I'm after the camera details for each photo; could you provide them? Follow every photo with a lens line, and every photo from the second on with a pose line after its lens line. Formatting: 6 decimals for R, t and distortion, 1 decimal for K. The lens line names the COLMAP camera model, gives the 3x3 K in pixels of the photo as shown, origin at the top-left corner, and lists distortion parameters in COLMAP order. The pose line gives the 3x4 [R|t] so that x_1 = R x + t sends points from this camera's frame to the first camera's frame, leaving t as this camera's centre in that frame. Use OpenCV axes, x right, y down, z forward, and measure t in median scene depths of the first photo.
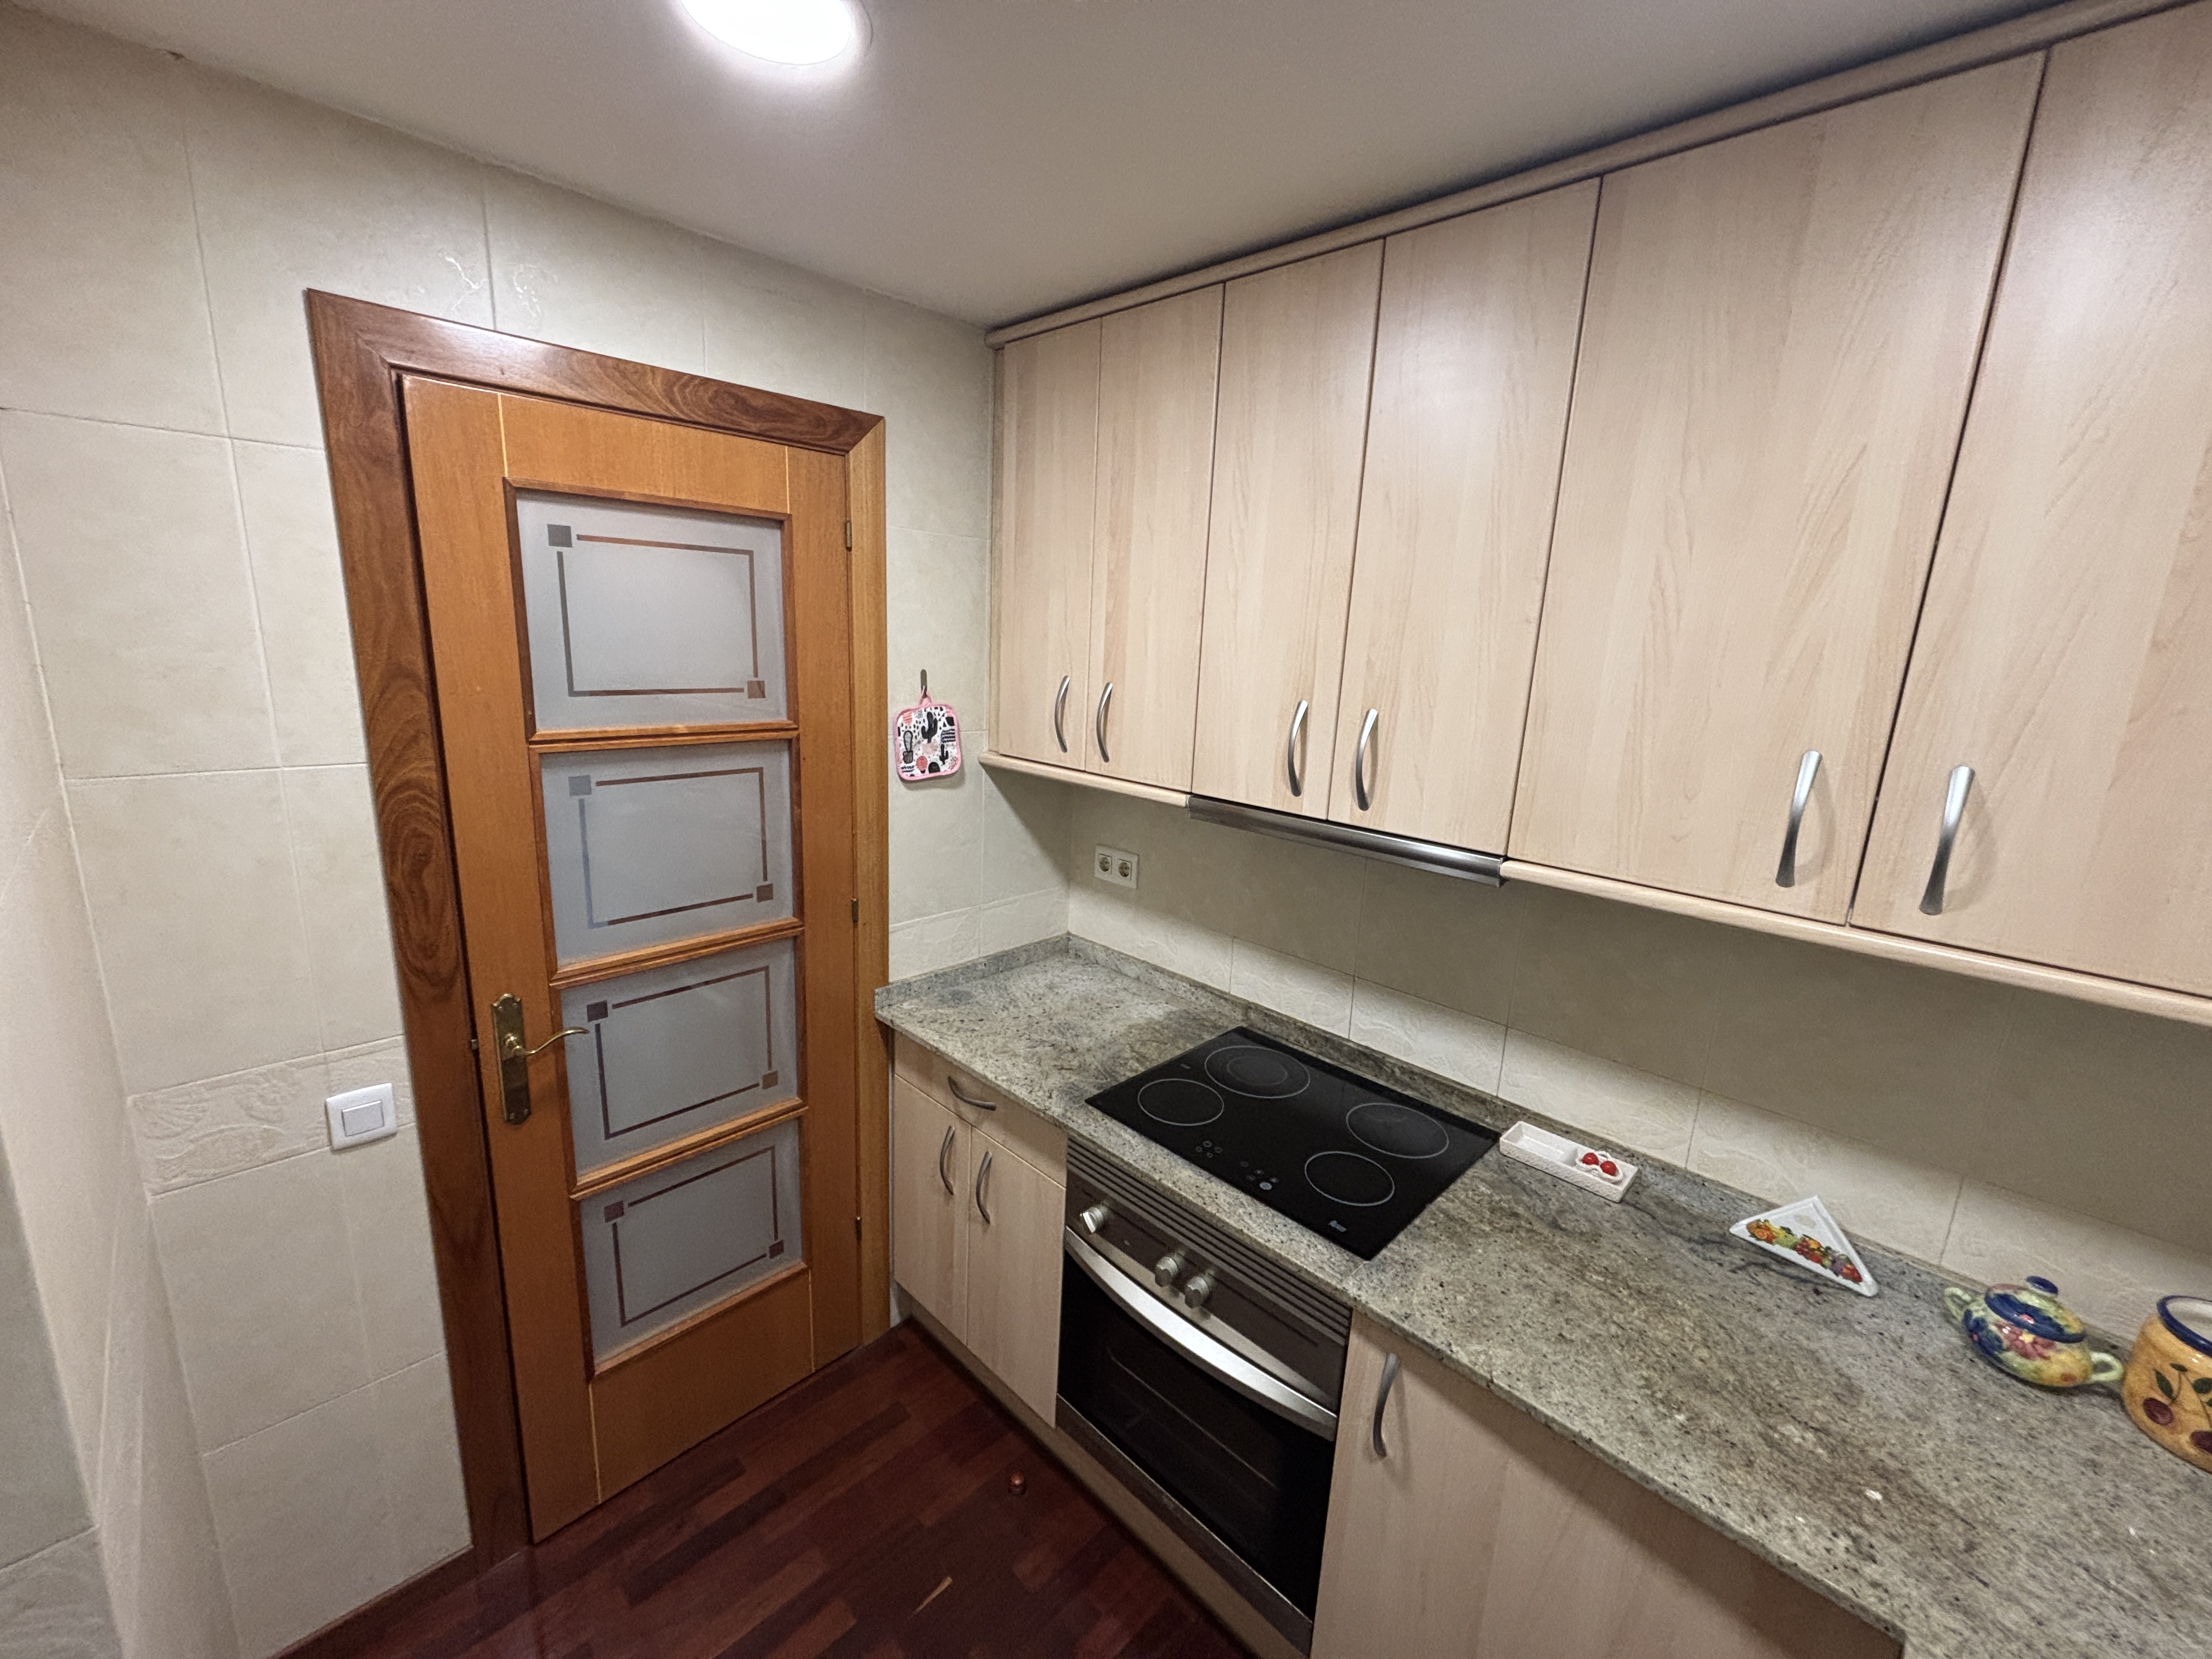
lens RADIAL K [[885.0, 0, 1114.2], [0, 885.0, 830.5], [0, 0, 1]] dist [-0.008510, 0.001287]
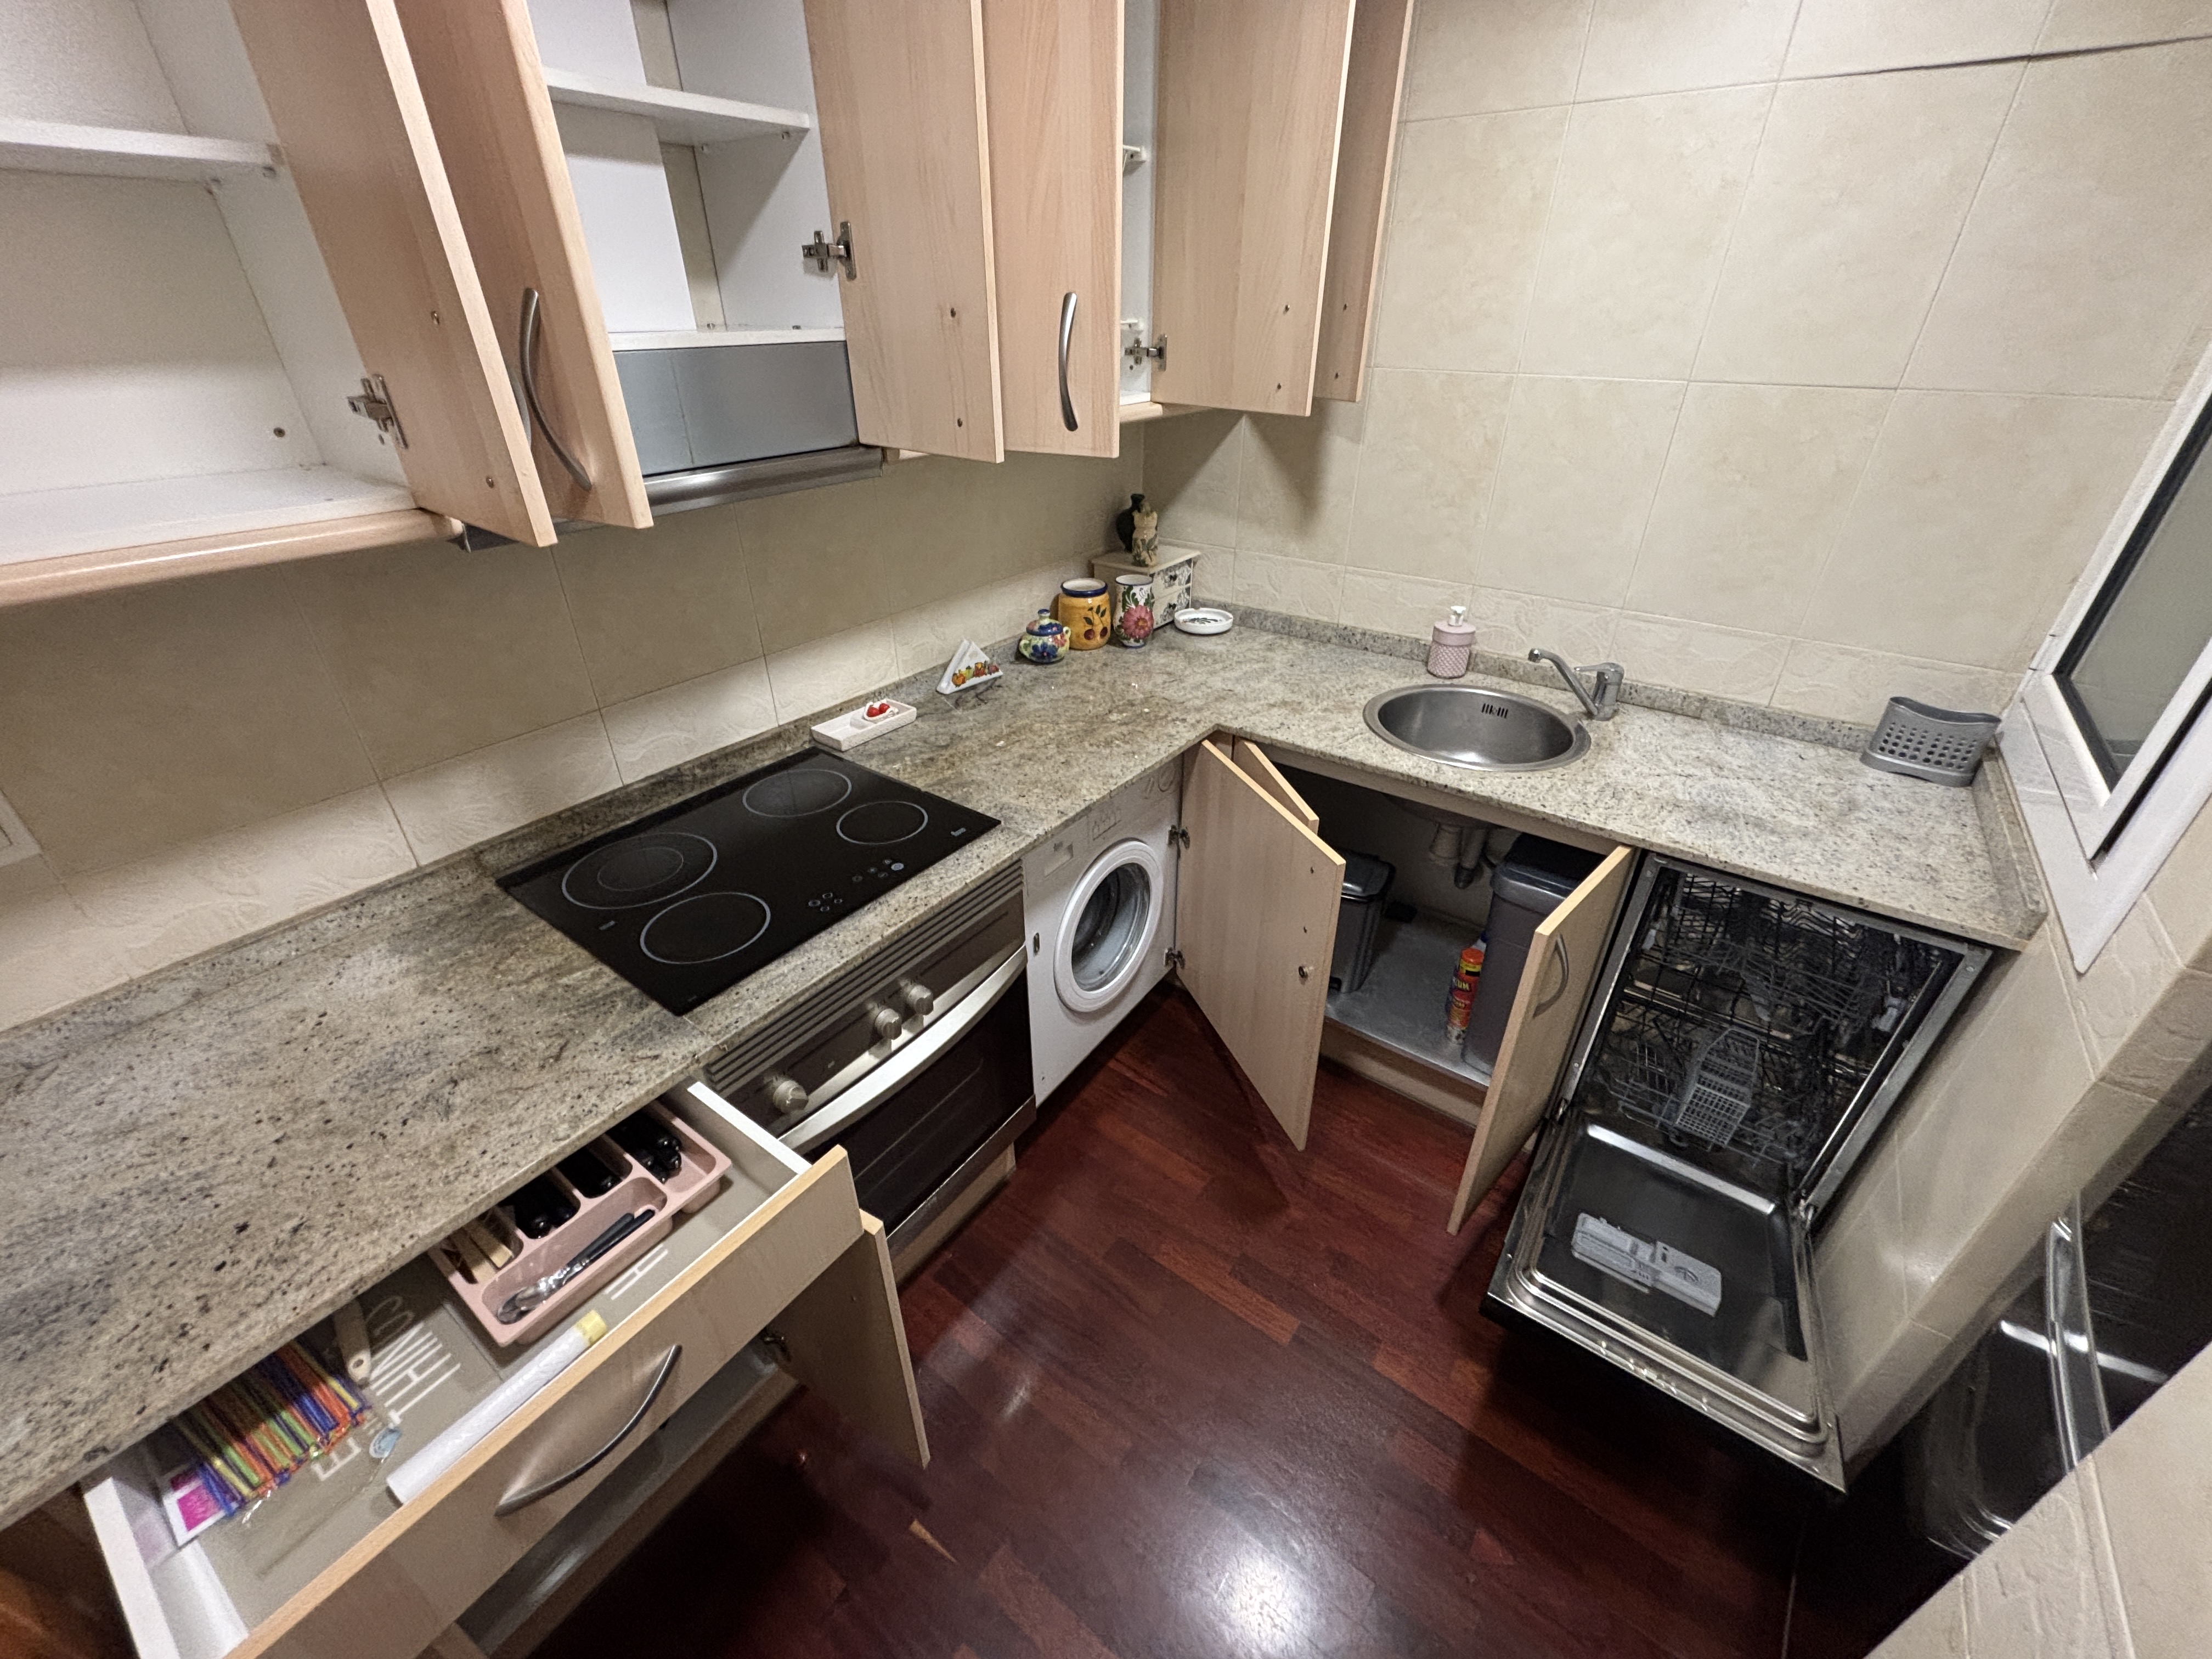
lens RADIAL K [[885.0, 0, 1095.3], [0, 885.0, 830.4], [0, 0, 1]] dist [-0.008510, 0.001287]
pose [[-0.131019, -0.551729, 0.823668, -0.602929], [0.203760, 0.798106, 0.567018, -0.128798], [-0.970214, 0.242121, 0.007853, 0.737382]]
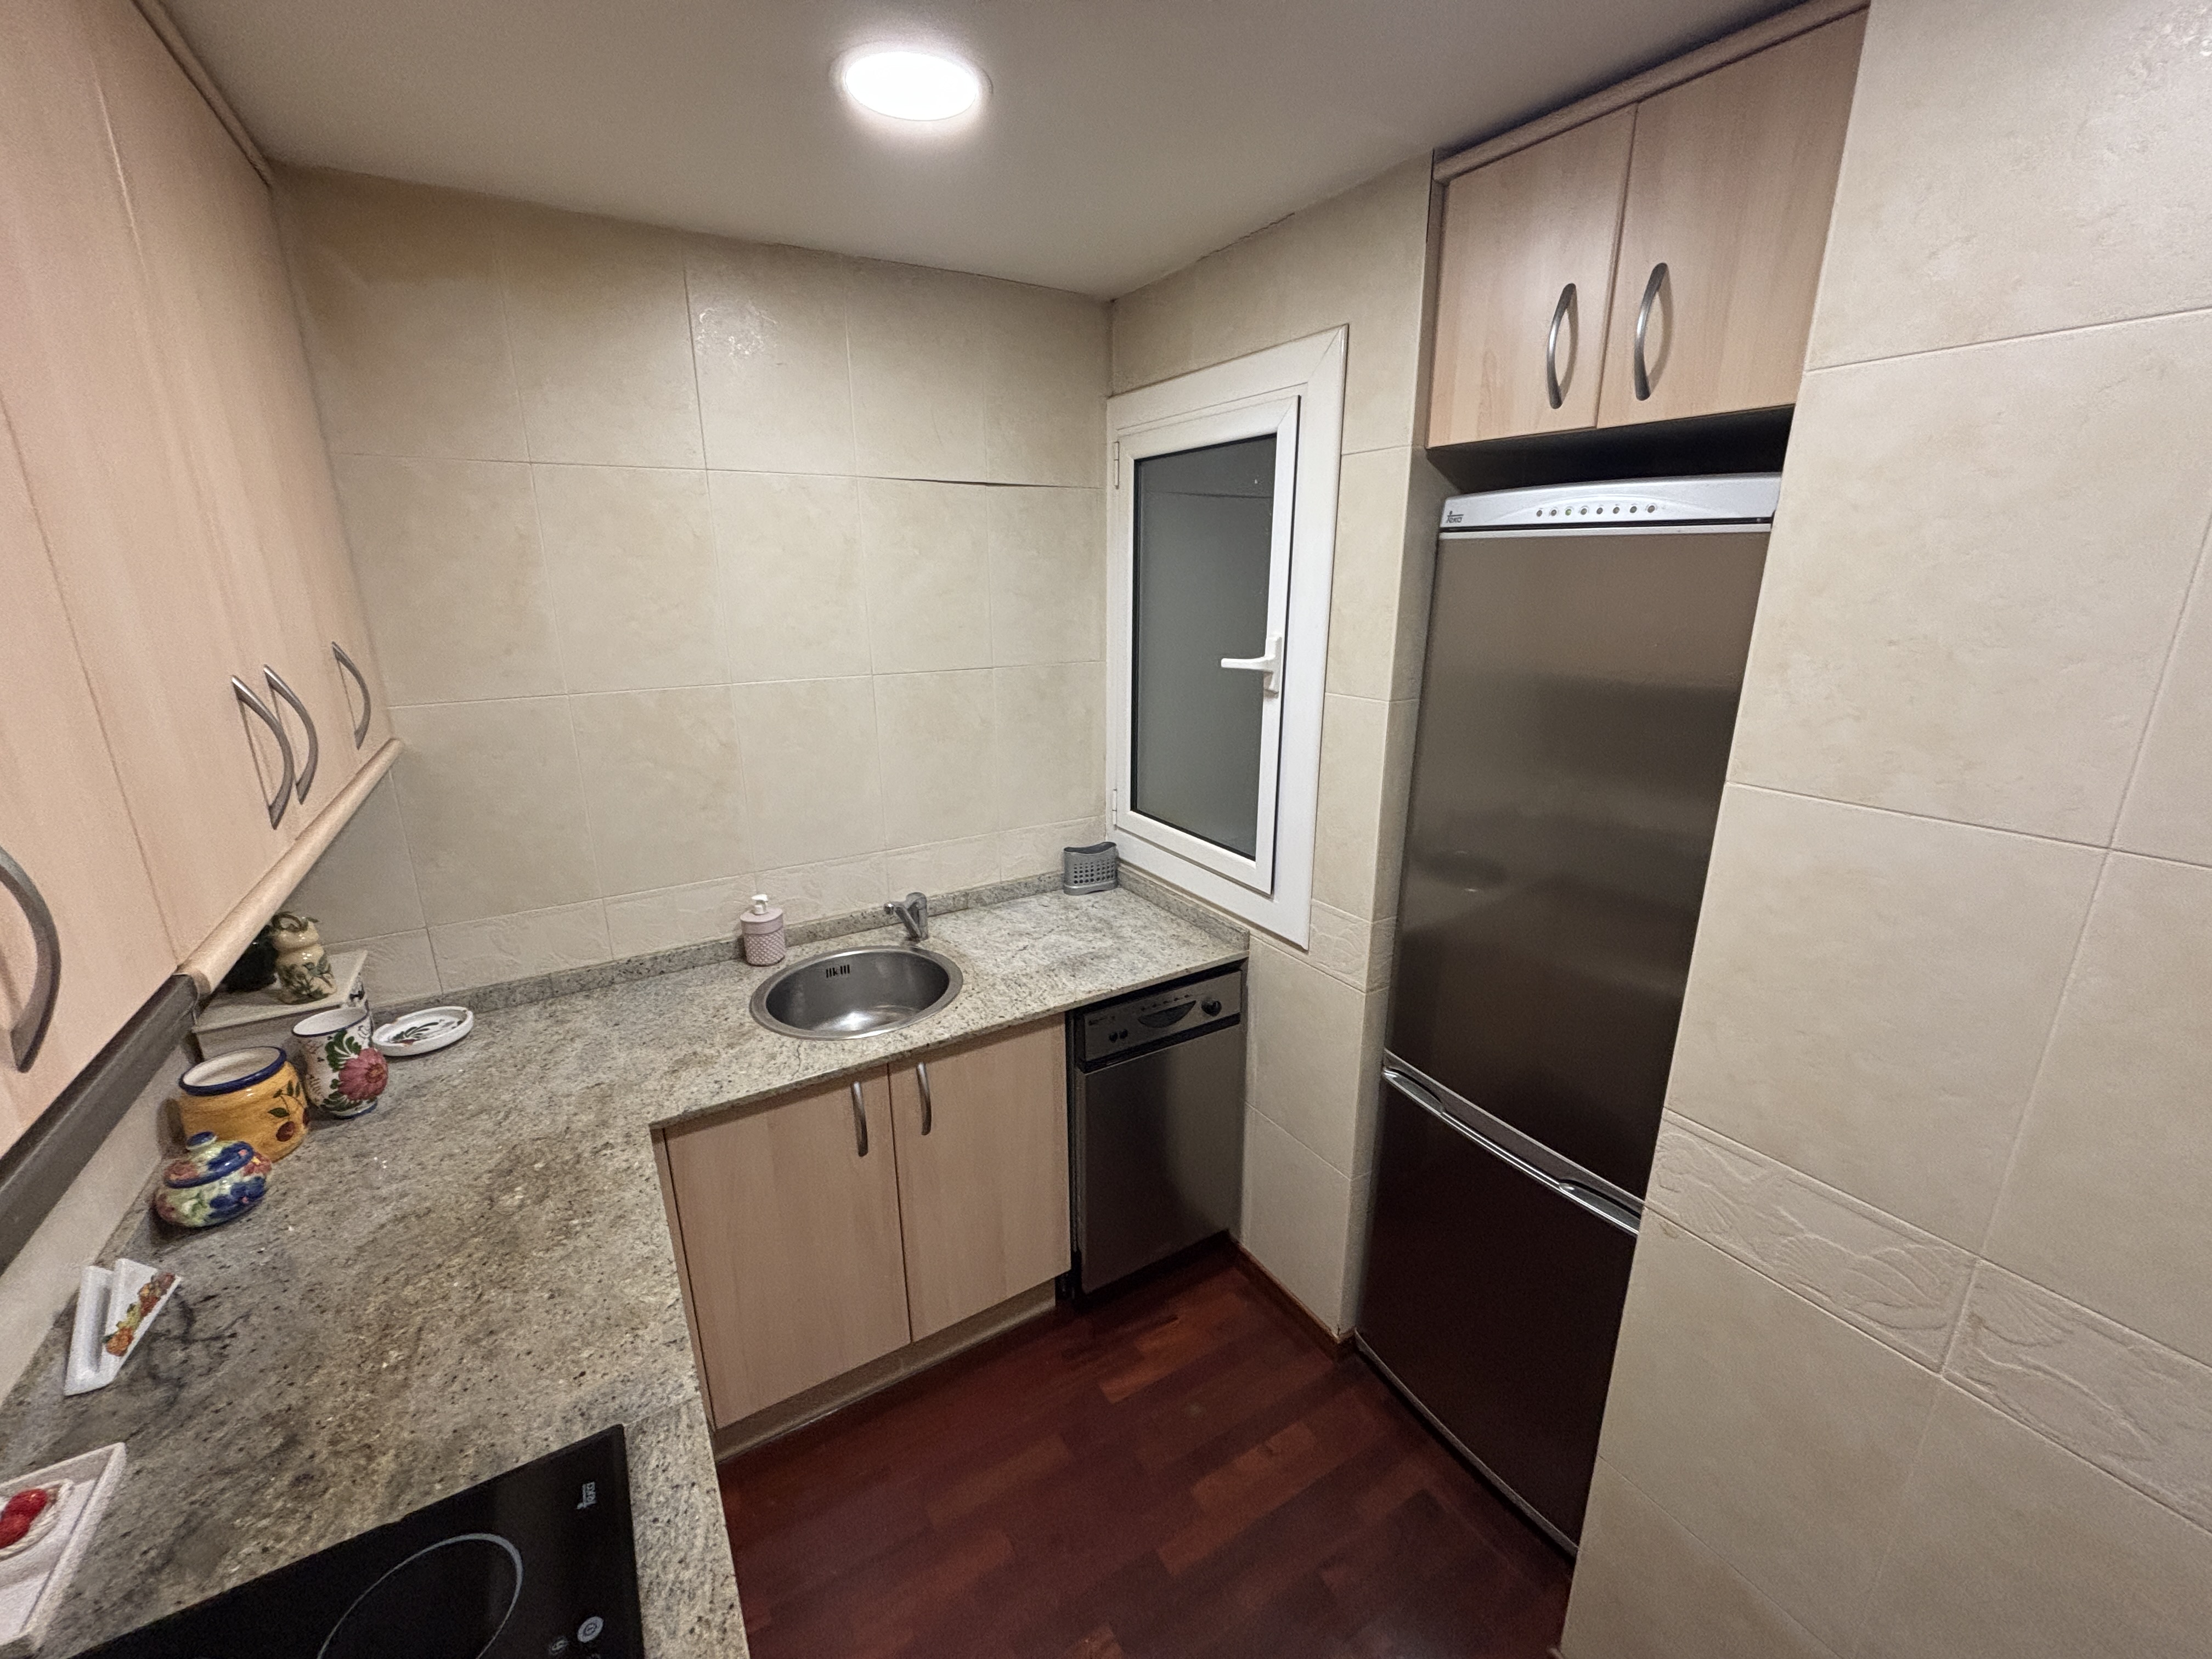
lens RADIAL K [[885.0, 0, 1110.8], [0, 885.0, 829.6], [0, 0, 1]] dist [-0.008510, 0.001287]
pose [[-0.968386, -0.115009, 0.221365, -0.181907], [0.005626, 0.877086, 0.480300, -0.255261], [-0.249395, 0.466361, -0.848711, 1.091600]]
